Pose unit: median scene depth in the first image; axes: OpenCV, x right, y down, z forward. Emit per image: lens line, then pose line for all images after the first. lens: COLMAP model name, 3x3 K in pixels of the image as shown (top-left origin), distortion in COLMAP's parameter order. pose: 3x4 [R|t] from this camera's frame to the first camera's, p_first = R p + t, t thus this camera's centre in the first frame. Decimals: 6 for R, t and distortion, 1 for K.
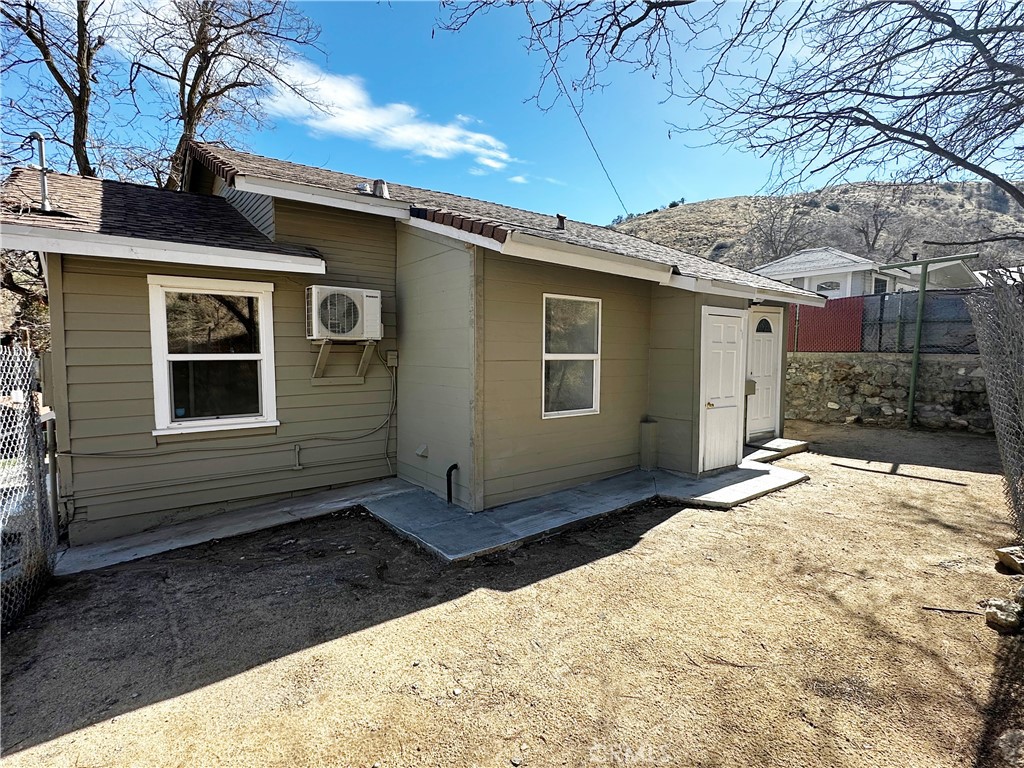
lens RADIAL K [[510.4, 0, 512.0], [0, 510.4, 384.0], [0, 0, 1]] dist [0.000053, 0.000039]
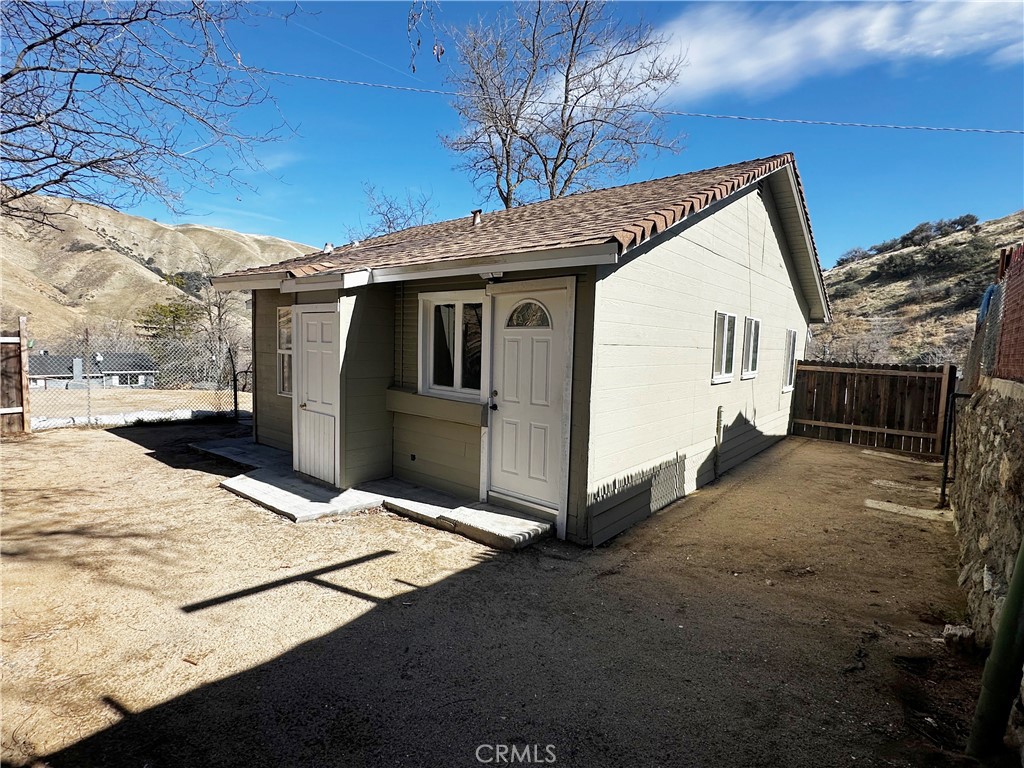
lens RADIAL K [[510.4, 0, 512.0], [0, 510.4, 384.0], [0, 0, 1]] dist [0.000053, 0.000039]
pose [[0.236365, 0.078967, -0.968450, 1.059828], [-0.091968, 0.994036, 0.058607, -0.069672], [0.967302, 0.075214, 0.242218, 0.855205]]
